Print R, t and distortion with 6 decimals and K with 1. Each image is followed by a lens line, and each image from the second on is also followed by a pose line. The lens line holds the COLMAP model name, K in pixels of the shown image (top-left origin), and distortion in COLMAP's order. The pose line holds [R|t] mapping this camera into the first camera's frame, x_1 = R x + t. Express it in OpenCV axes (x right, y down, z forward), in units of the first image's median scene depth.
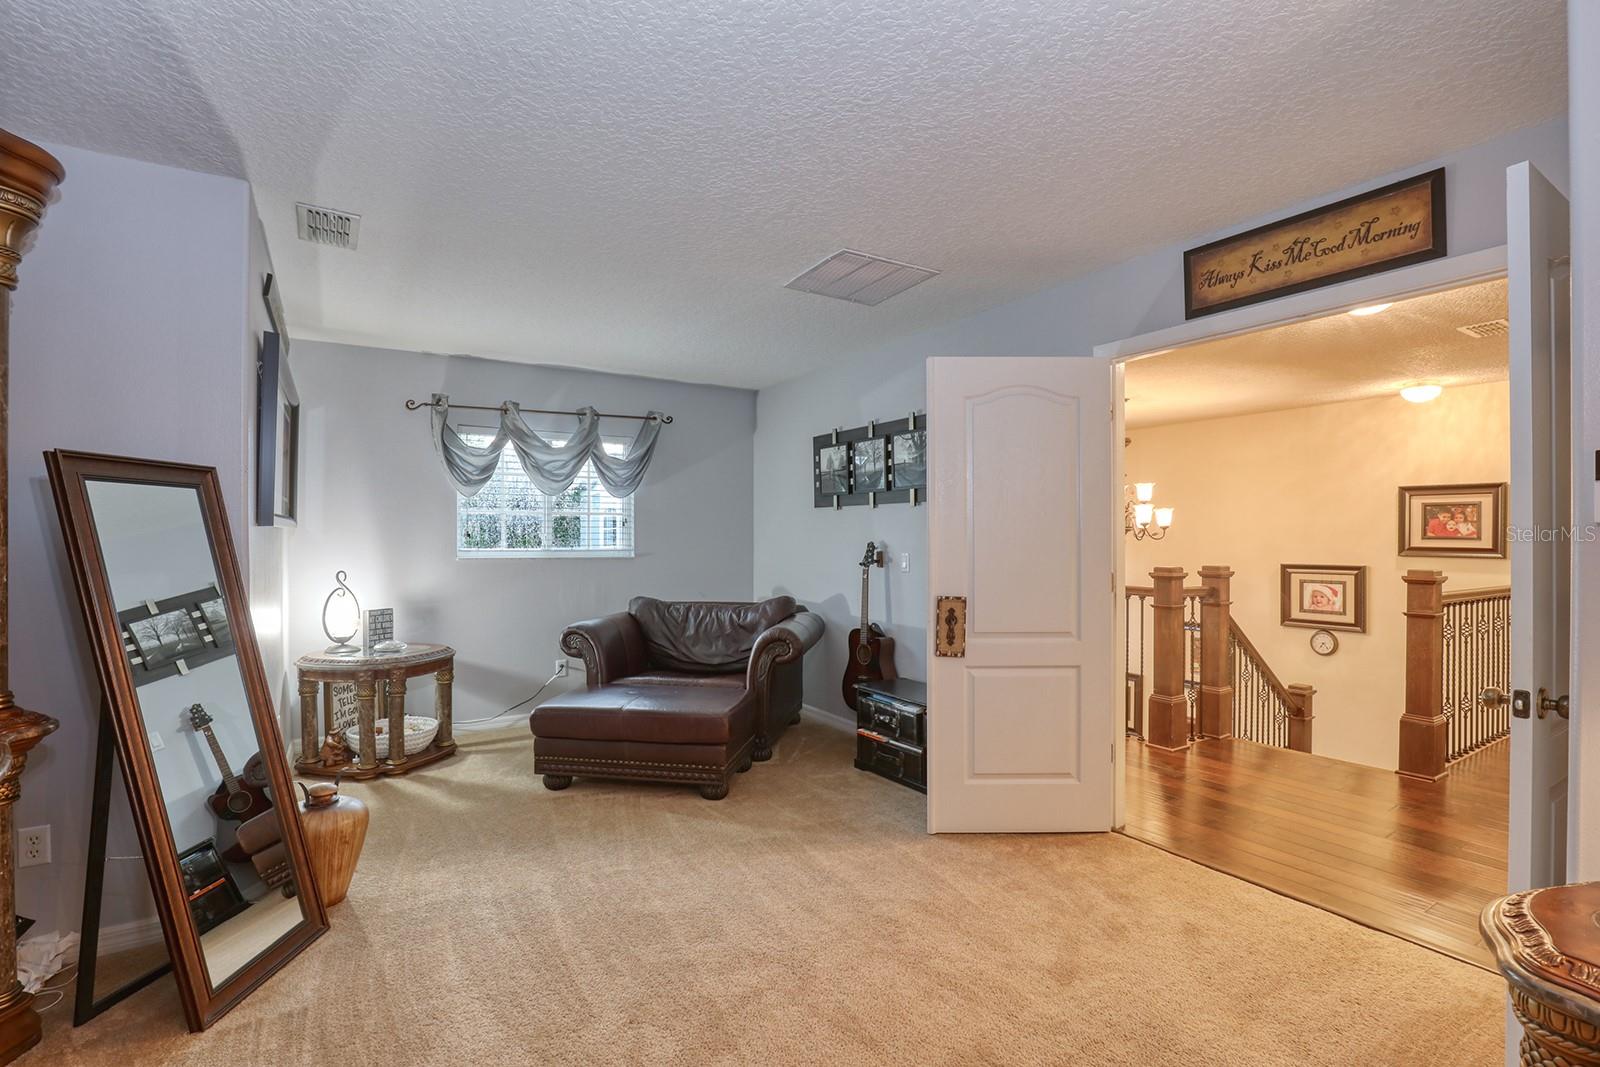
lens RADIAL K [[730.5, 0, 779.4], [0, 730.5, 538.6], [0, 0, 1]] dist [-0.001240, 0.000043]
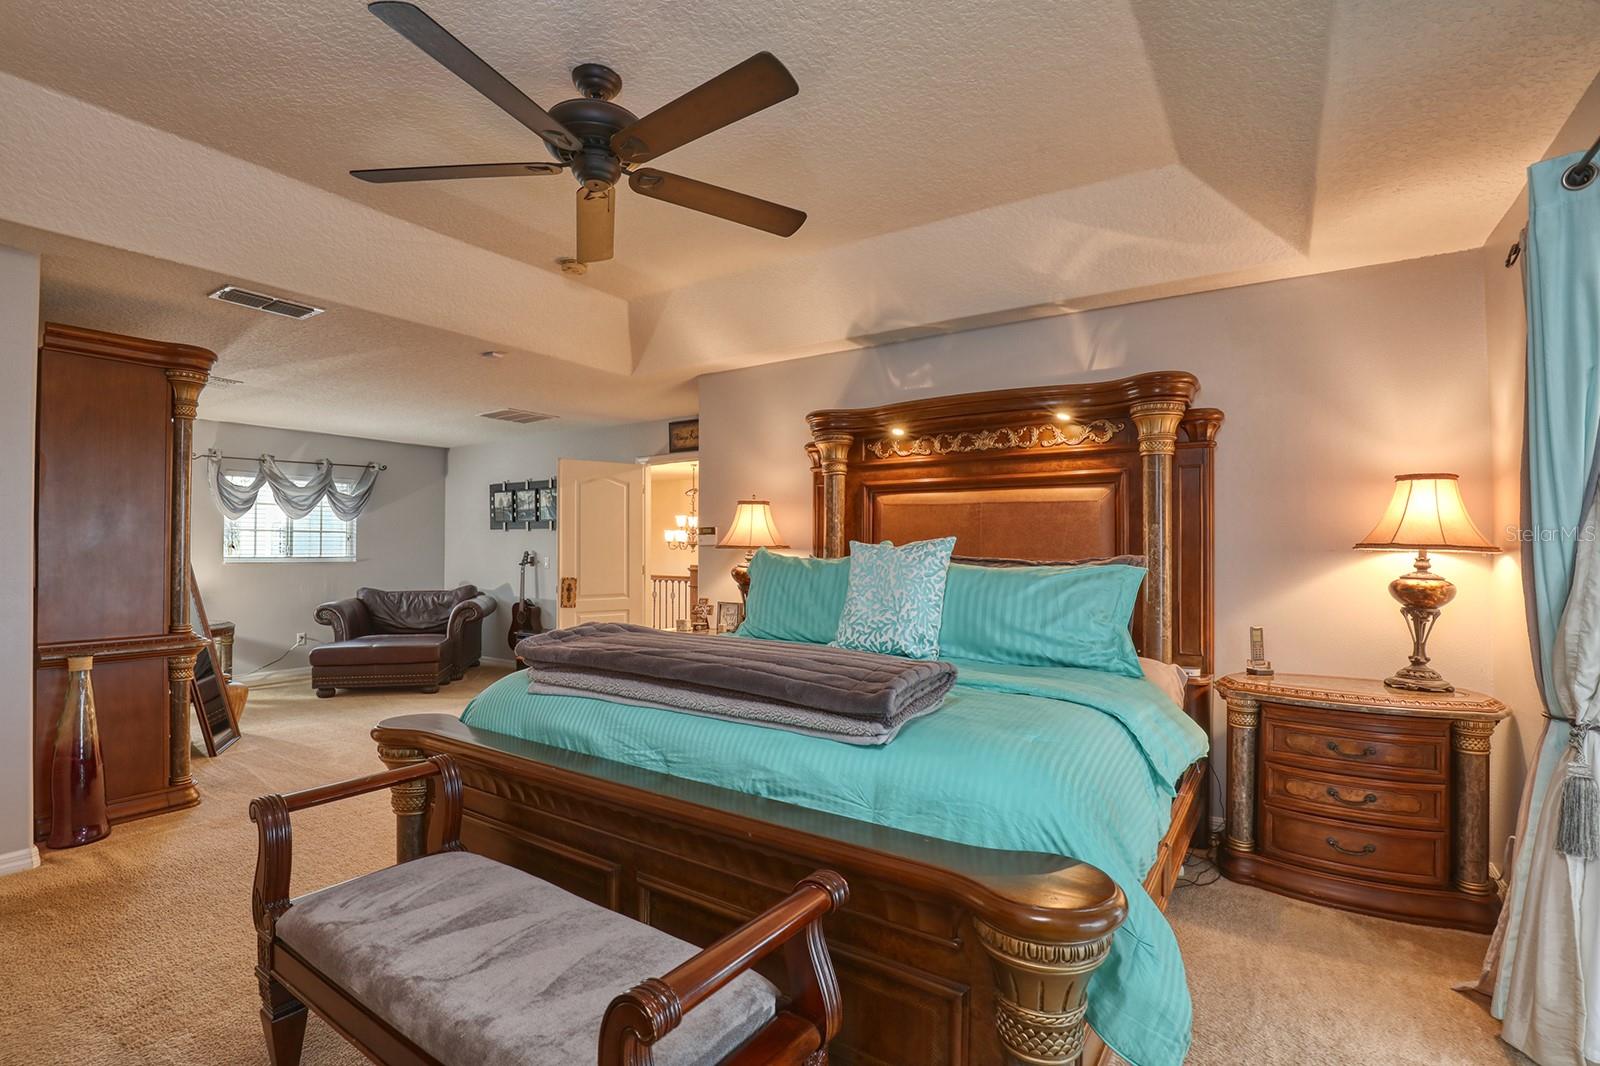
lens RADIAL K [[730.5, 0, 779.4], [0, 730.5, 538.1], [0, 0, 1]] dist [-0.001240, 0.000043]
pose [[0.906423, 0.007583, 0.422304, -0.055754], [-0.000489, 0.999857, -0.016904, 0.002639], [-0.422372, 0.015115, 0.906297, -0.747308]]
